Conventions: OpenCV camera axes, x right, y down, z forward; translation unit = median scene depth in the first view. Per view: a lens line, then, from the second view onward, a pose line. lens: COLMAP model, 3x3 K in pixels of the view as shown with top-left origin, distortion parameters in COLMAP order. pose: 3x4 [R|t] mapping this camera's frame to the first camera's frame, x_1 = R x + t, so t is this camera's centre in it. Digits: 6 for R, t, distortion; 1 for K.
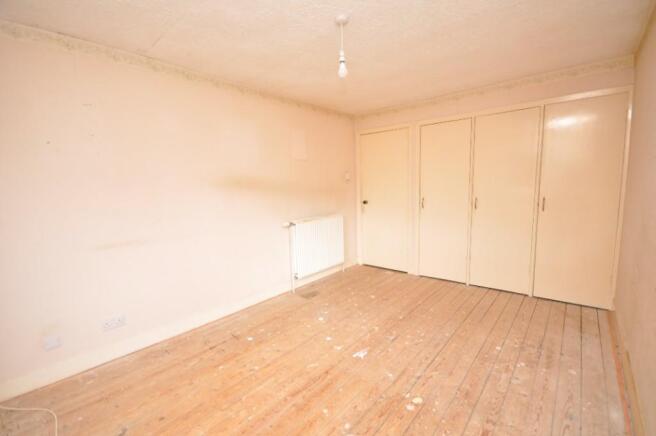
lens RADIAL K [[289.5, 0, 328.8], [0, 289.5, 219.5], [0, 0, 1]] dist [-0.000426, -0.000142]
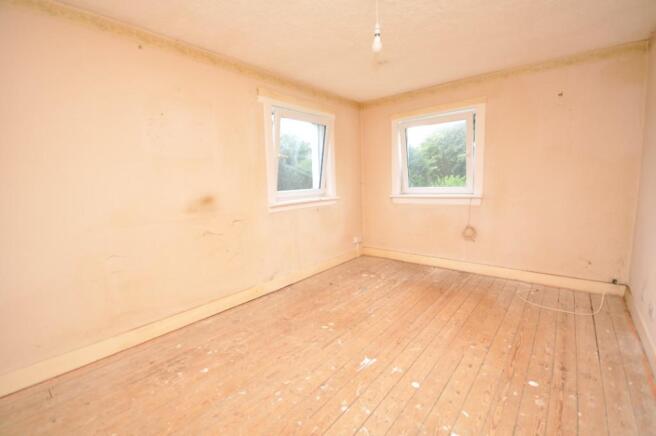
lens RADIAL K [[289.5, 0, 328.1], [0, 289.5, 217.9], [0, 0, 1]] dist [-0.000426, -0.000142]
pose [[-0.998110, 0.061042, -0.007086, 0.226577], [0.057493, 0.968301, 0.243079, -0.186337], [0.021699, 0.242212, -0.969981, 1.874326]]
